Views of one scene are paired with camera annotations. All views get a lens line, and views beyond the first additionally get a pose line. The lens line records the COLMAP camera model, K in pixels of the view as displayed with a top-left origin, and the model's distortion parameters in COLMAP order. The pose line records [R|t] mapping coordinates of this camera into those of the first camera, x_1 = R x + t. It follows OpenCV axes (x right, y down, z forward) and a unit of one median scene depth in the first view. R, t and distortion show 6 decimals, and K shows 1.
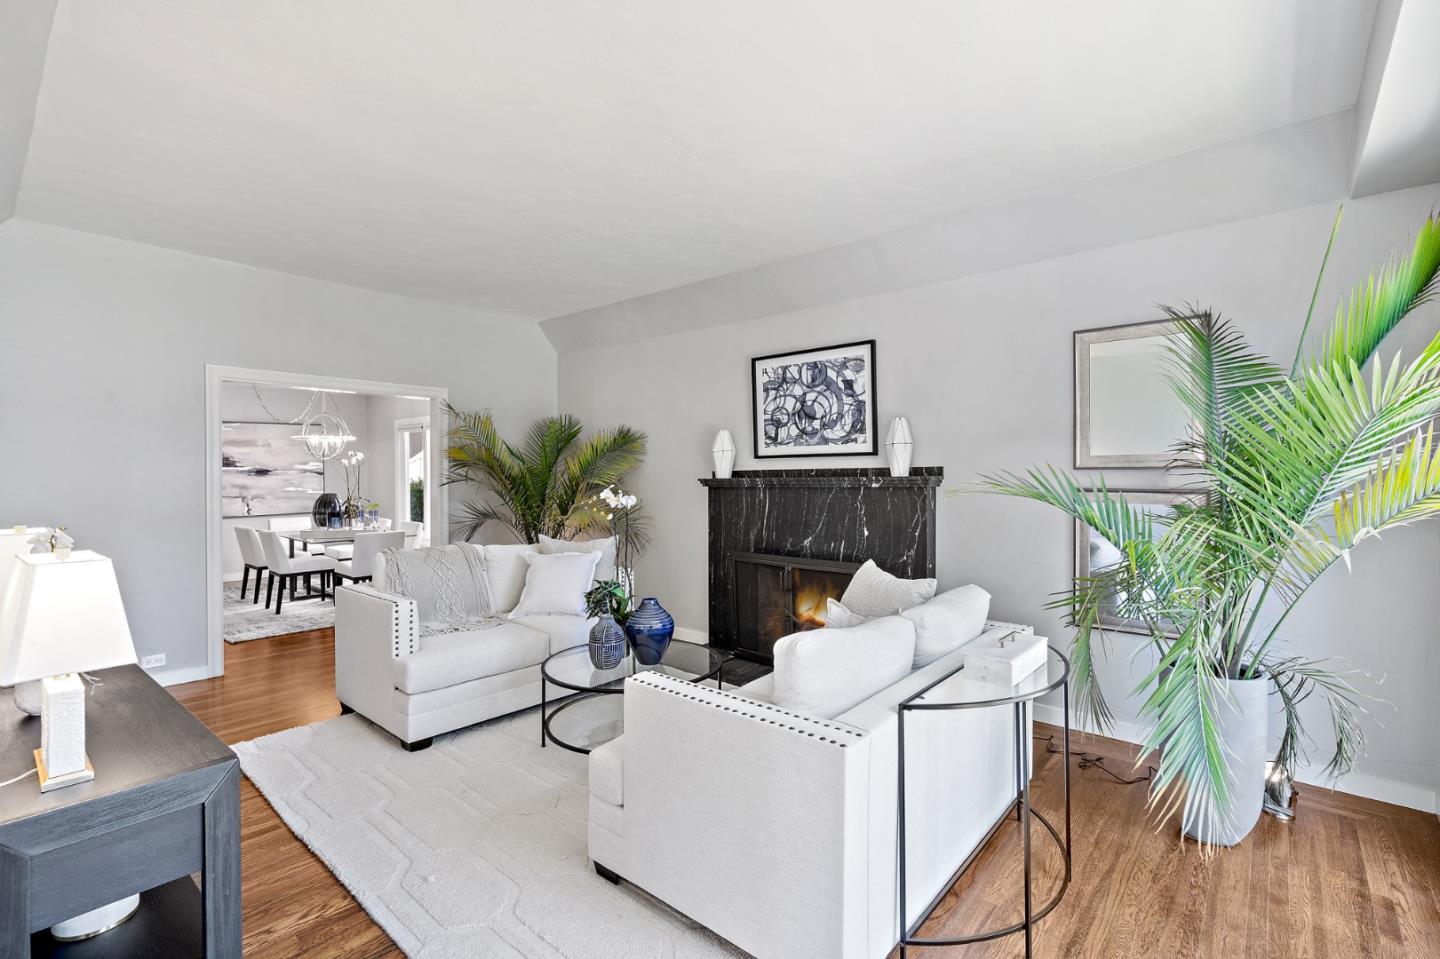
lens RADIAL K [[661.2, 0, 716.0], [0, 661.2, 479.2], [0, 0, 1]] dist [-0.003857, -0.000212]
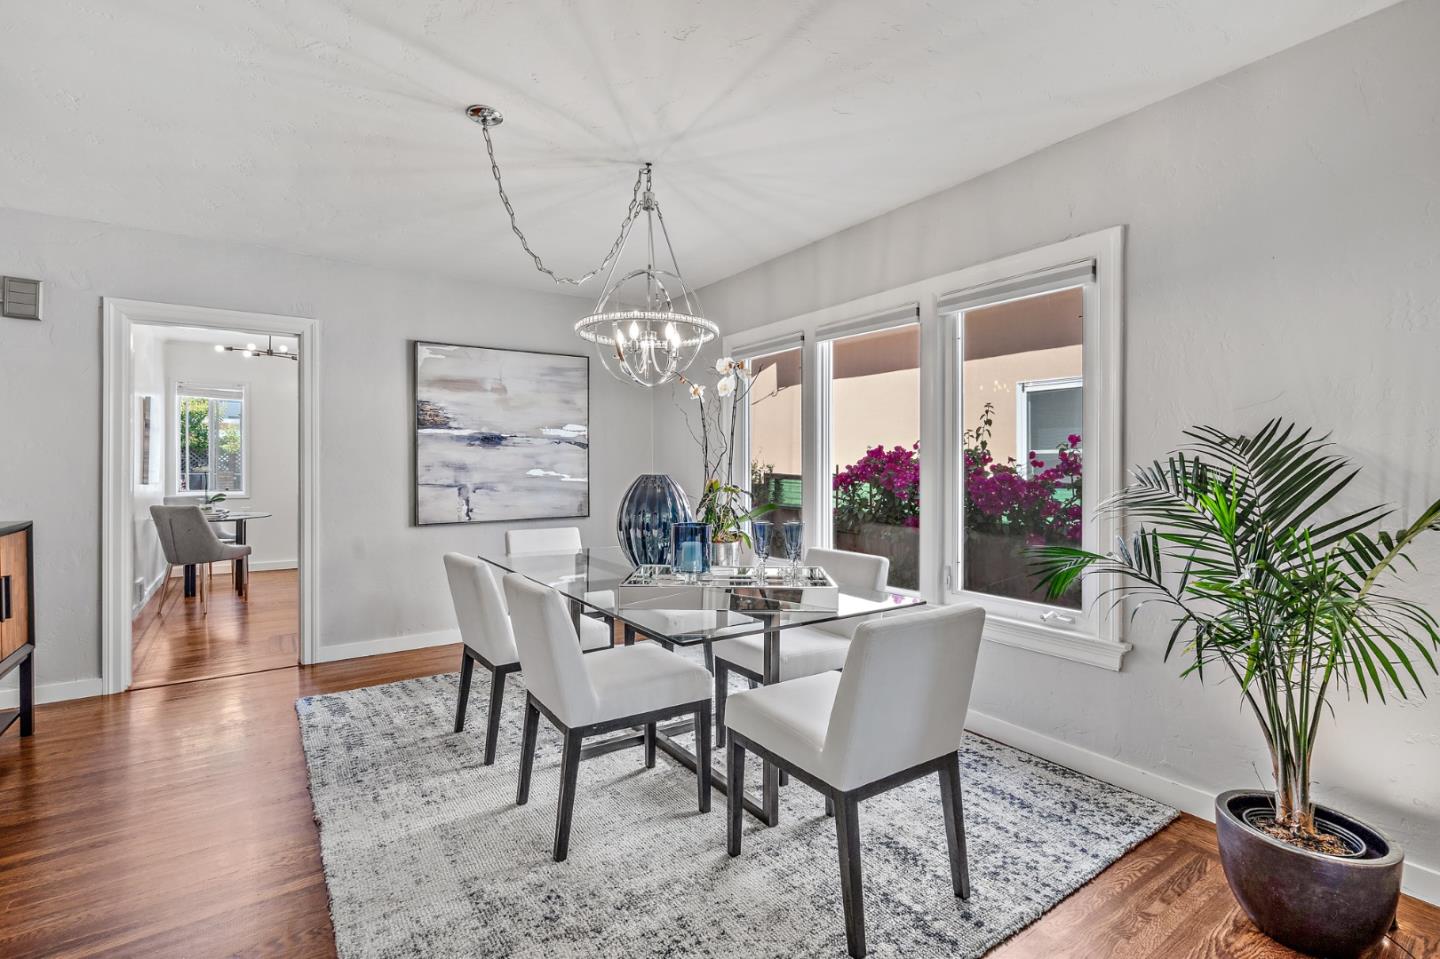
lens RADIAL K [[661.2, 0, 716.0], [0, 661.2, 479.2], [0, 0, 1]] dist [-0.003857, -0.000212]
pose [[0.969242, 0.006967, -0.246011, -0.386734], [-0.007621, 0.999969, -0.001709, 0.020892], [0.245991, 0.003531, 0.969266, 0.535633]]
